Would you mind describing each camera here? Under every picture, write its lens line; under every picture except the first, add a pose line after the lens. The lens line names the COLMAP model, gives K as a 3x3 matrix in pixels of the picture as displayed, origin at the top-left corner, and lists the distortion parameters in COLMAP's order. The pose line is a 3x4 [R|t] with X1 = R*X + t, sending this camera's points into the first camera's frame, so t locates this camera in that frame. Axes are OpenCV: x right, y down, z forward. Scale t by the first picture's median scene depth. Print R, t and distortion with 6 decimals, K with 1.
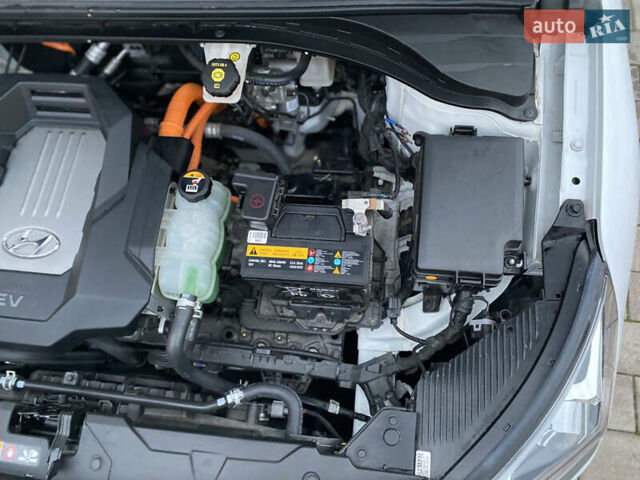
lens RADIAL K [[487.7, 0, 320.0], [0, 487.7, 240.0], [0, 0, 1]] dist [0.019299, -0.009857]
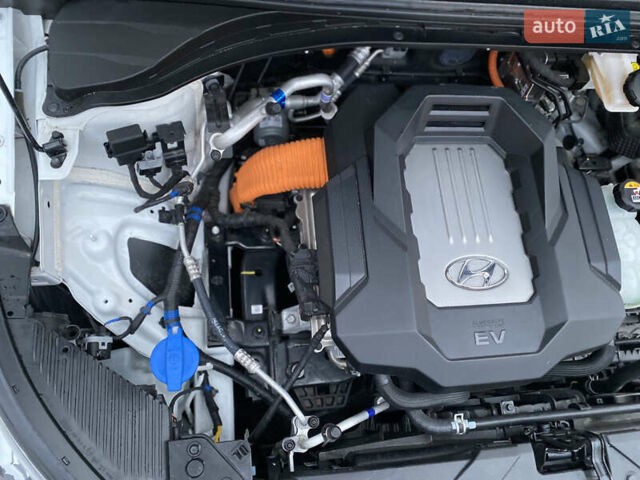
lens RADIAL K [[467.7, 0, 321.2], [0, 467.7, 251.2], [0, 0, 1]] dist [-0.005693, -0.005038]
pose [[0.946265, -0.120420, 0.300135, -1.165107], [0.106424, 0.992347, 0.062616, -0.124927], [-0.305378, -0.027310, 0.951839, 0.269730]]
